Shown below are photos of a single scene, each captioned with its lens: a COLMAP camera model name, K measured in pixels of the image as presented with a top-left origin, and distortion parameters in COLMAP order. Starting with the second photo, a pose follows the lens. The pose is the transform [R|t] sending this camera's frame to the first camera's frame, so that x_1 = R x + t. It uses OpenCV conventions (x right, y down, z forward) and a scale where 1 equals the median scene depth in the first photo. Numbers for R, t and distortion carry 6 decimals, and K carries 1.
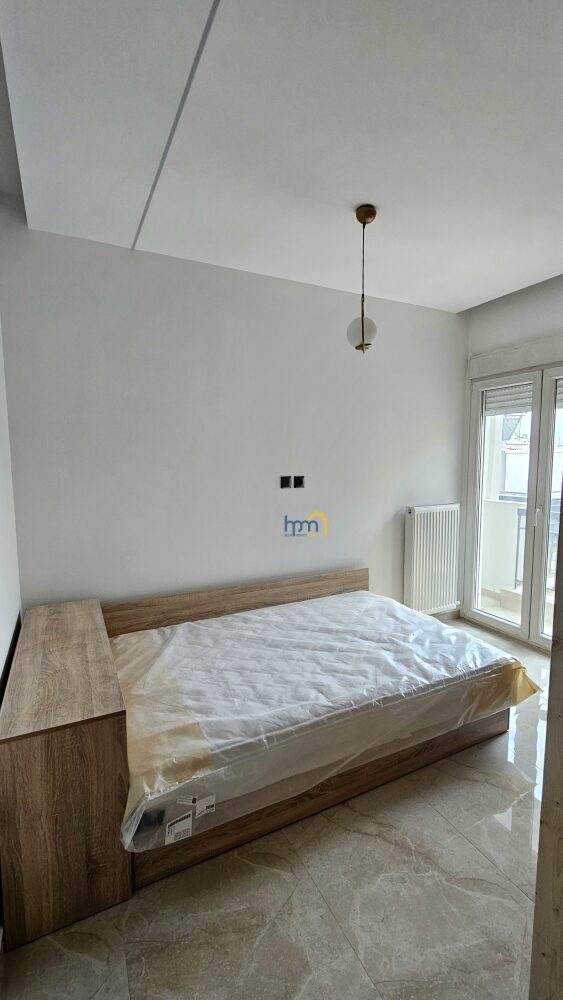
lens RADIAL K [[427.6, 0, 288.9], [0, 427.6, 501.3], [0, 0, 1]] dist [0.000500, 0.000032]
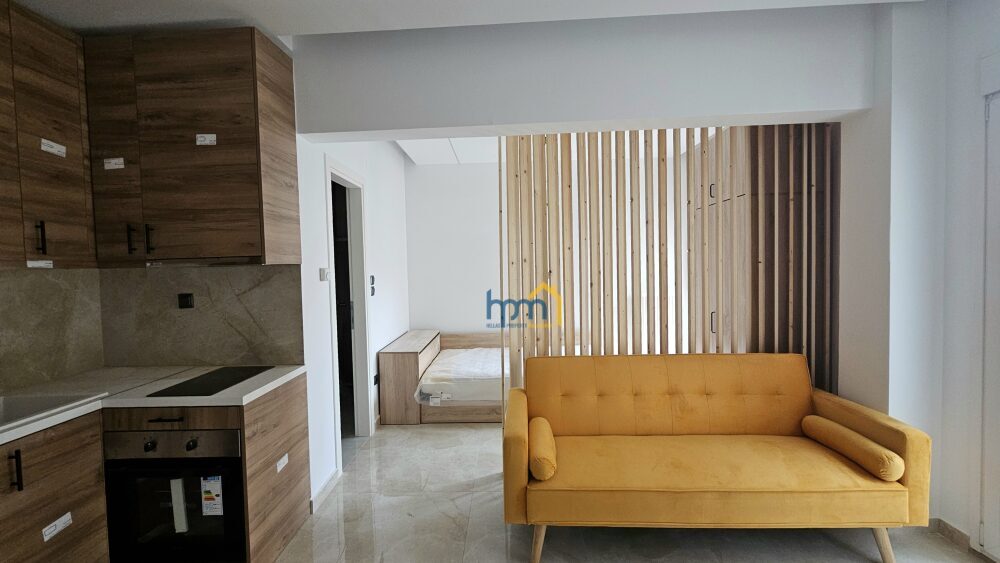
lens RADIAL K [[422.3, 0, 501.4], [0, 422.3, 278.6], [0, 0, 1]] dist [-0.000126, 0.000322]
pose [[0.883063, 0.000820, -0.469254, 0.814636], [-0.026303, 0.998513, -0.047754, 0.073005], [0.468517, 0.054513, 0.881771, -0.707546]]
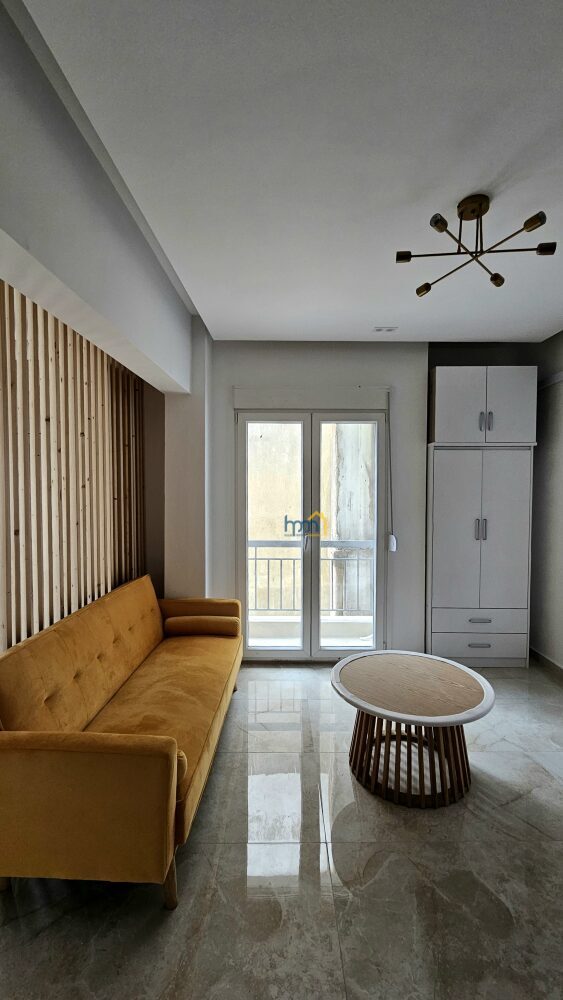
lens RADIAL K [[422.3, 0, 284.2], [0, 422.3, 501.8], [0, 0, 1]] dist [-0.000126, 0.000322]
pose [[0.448817, -0.024282, 0.893294, -0.017250], [0.083650, 0.996383, -0.014944, 0.021648], [-0.889700, 0.081431, 0.449225, -0.377701]]
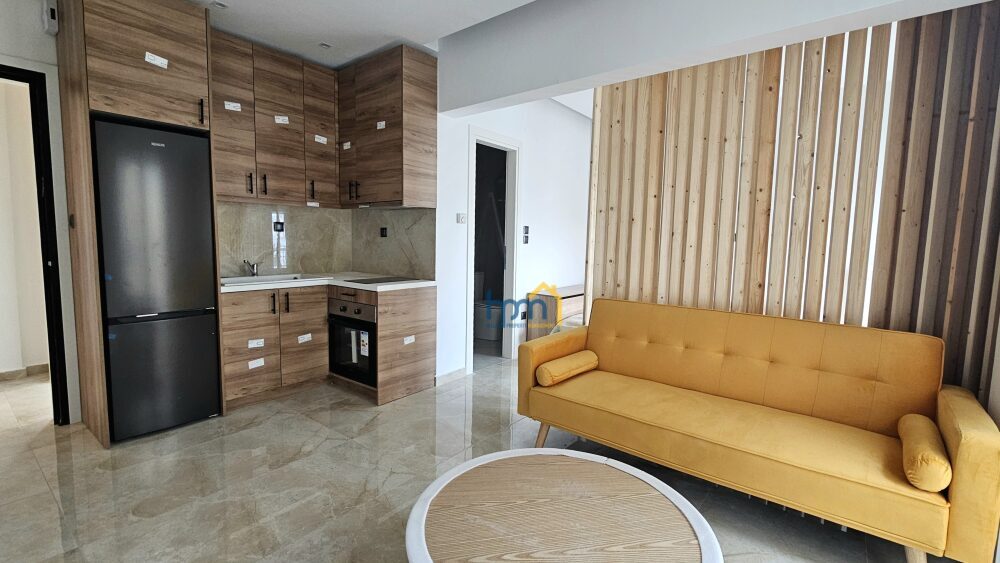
lens RADIAL K [[450.1, 0, 500.8], [0, 450.1, 279.2], [0, 0, 1]] dist [-0.001391, 0.000718]
pose [[0.420054, 0.096547, -0.902349, 1.394124], [-0.110199, 0.992393, 0.054883, 0.132231], [0.900783, 0.076384, 0.427498, -0.472010]]
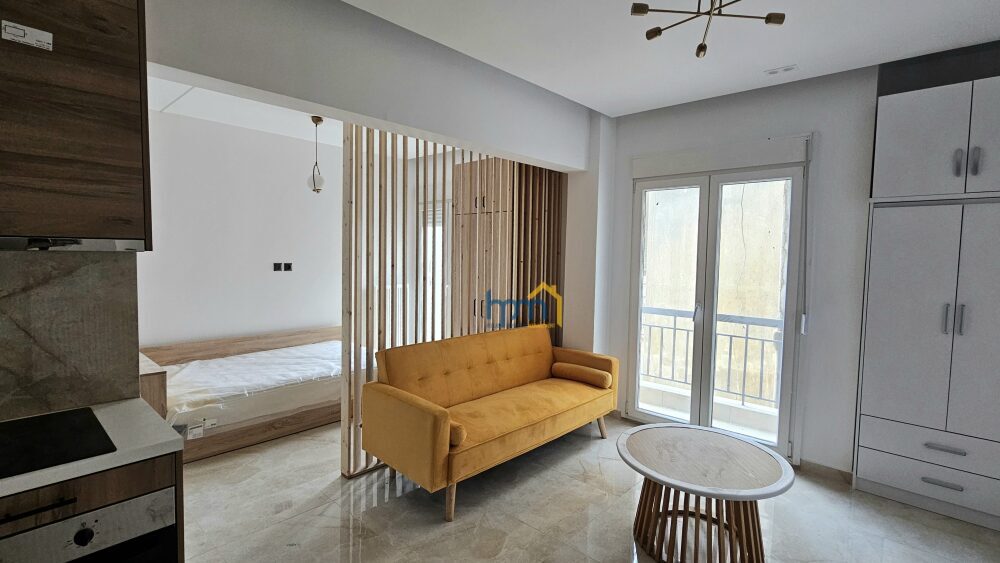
lens RADIAL K [[451.5, 0, 506.9], [0, 451.5, 280.2], [0, 0, 1]] dist [-0.001692, -0.000469]
pose [[0.930437, 0.000769, 0.366450, 0.203460], [0.012985, 0.999301, -0.035067, 0.084046], [-0.366221, 0.037386, 0.929777, -0.950808]]
